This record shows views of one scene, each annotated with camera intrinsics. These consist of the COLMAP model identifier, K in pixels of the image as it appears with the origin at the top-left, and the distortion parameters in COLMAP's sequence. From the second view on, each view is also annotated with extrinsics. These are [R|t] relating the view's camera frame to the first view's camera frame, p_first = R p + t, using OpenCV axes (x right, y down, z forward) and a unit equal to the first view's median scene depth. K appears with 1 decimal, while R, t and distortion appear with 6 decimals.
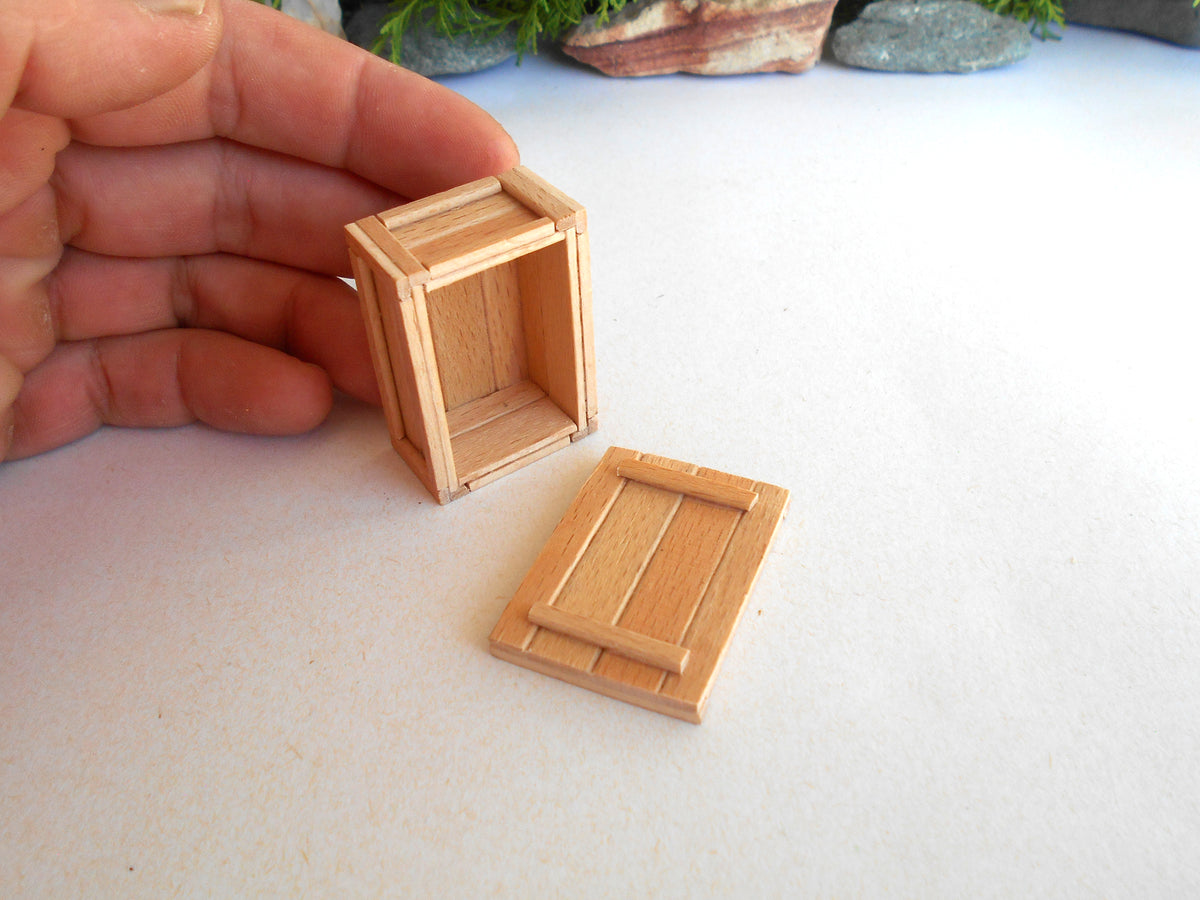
lens RADIAL K [[1056.1, 0, 594.7], [0, 1056.1, 447.5], [0, 0, 1]] dist [-0.003711, 0.001068]
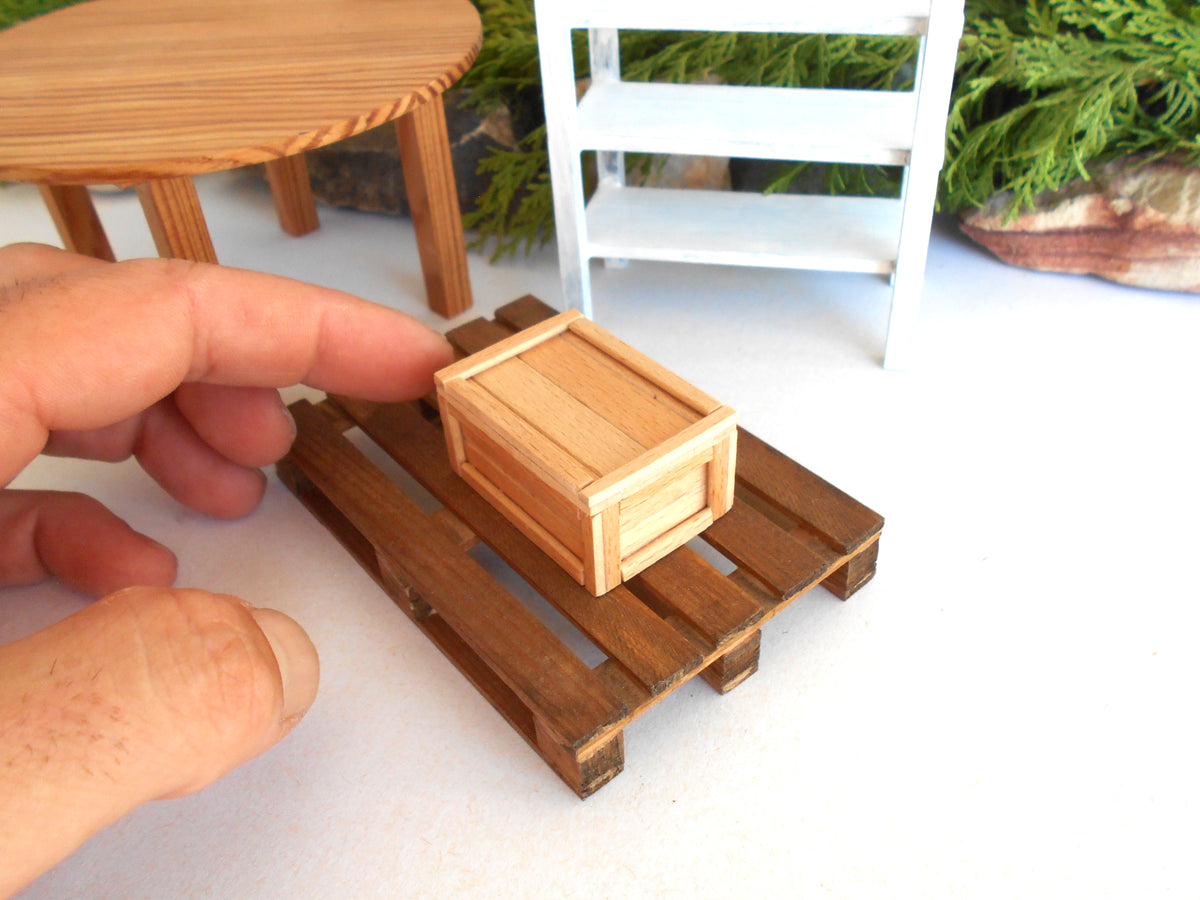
lens RADIAL K [[1056.1, 0, 594.7], [0, 1056.1, 447.5], [0, 0, 1]] dist [-0.003711, 0.001068]
pose [[0.932689, 0.224653, -0.282174, -0.023886], [-0.224789, 0.973871, 0.032336, -0.154351], [0.282065, 0.033270, 0.958818, 0.051673]]
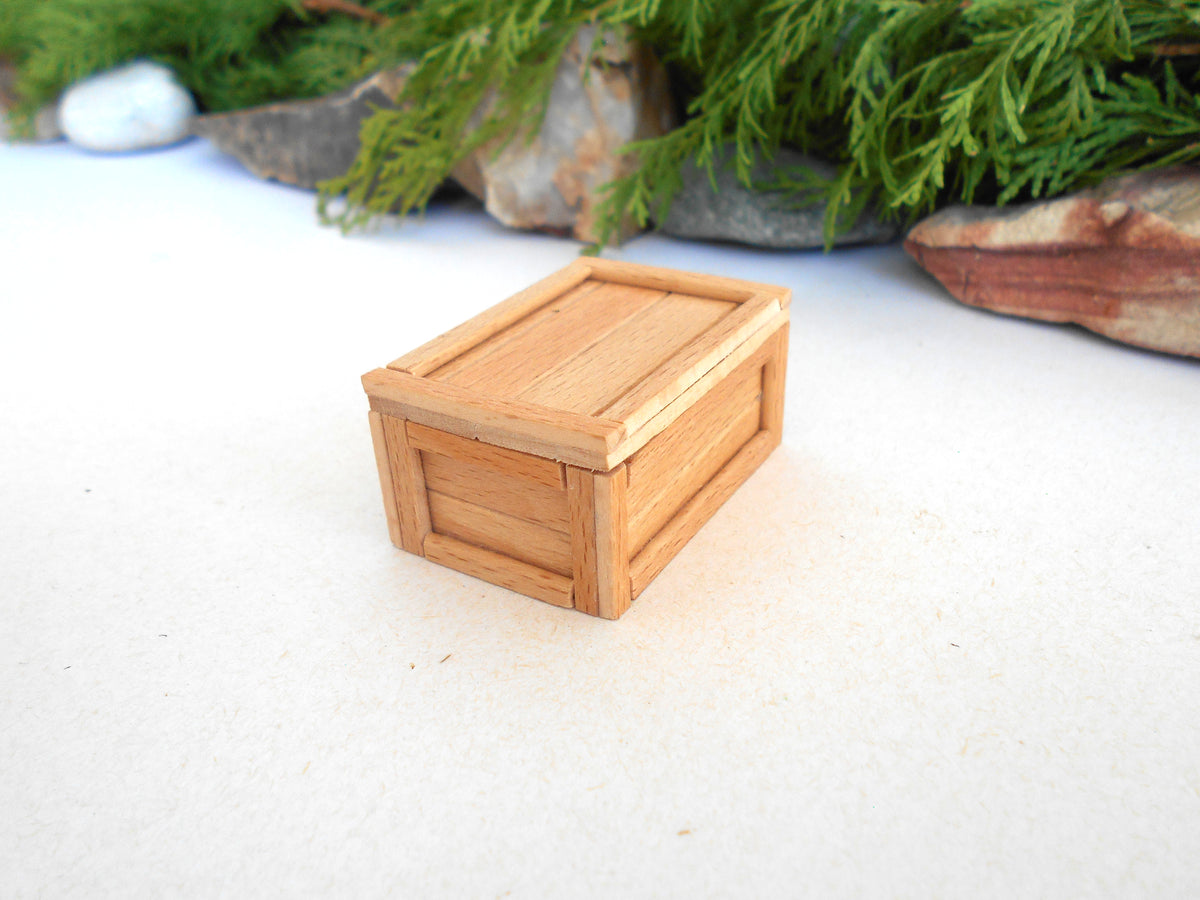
lens RADIAL K [[1022.5, 0, 598.8], [0, 1022.5, 443.9], [0, 0, 1]] dist [-0.016835, 0.007749]
pose [[0.736041, 0.326758, -0.592851, 0.242608], [-0.433632, 0.900099, -0.042264, -0.168014], [0.519814, 0.288187, 0.804202, 0.457473]]
